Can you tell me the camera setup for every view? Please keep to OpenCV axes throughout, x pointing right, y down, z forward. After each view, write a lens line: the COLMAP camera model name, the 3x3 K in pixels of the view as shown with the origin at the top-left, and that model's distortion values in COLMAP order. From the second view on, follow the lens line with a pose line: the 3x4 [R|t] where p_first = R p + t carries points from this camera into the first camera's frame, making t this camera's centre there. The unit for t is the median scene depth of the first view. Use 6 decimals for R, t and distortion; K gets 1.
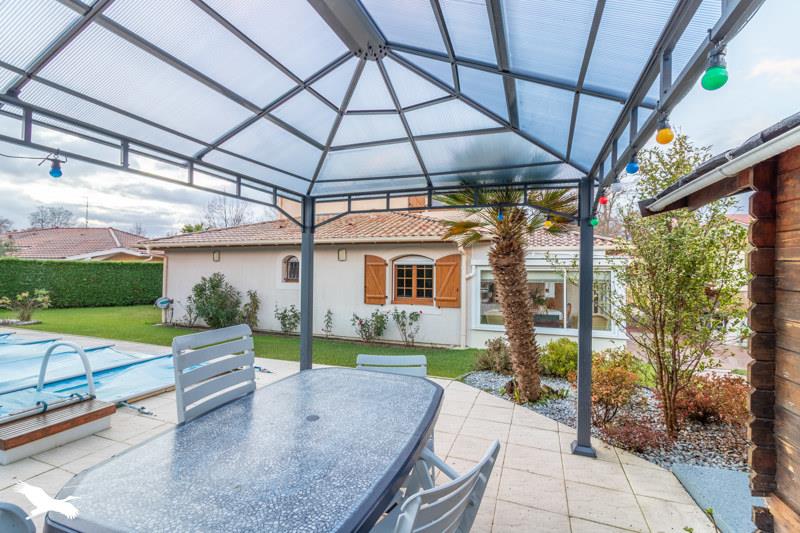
lens RADIAL K [[358.7, 0, 400.0], [0, 358.7, 266.5], [0, 0, 1]] dist [-0.000153, -0.000007]
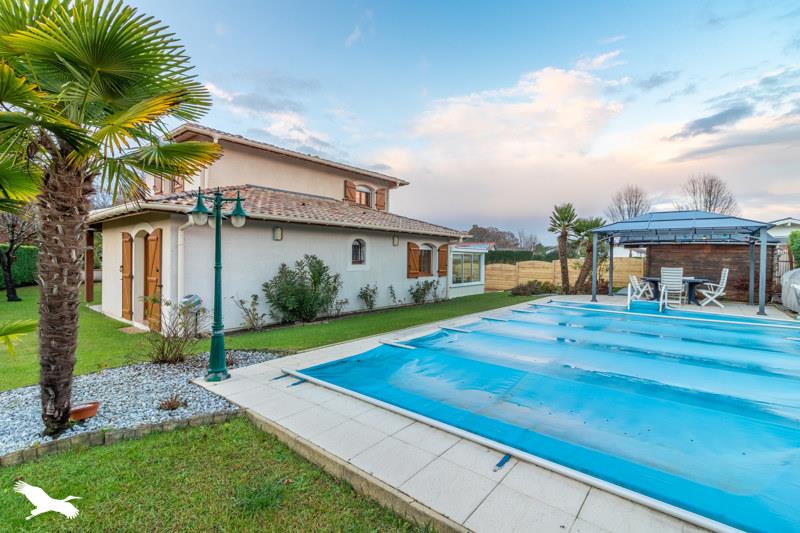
lens RADIAL K [[368.4, 0, 400.1], [0, 368.4, 258.0], [0, 0, 1]] dist [-0.000088, -0.000032]
pose [[0.317813, -0.012900, 0.948066, -1.411989], [-0.030566, 0.999248, 0.023843, -0.004167], [-0.947661, -0.036556, 0.317180, 0.590110]]
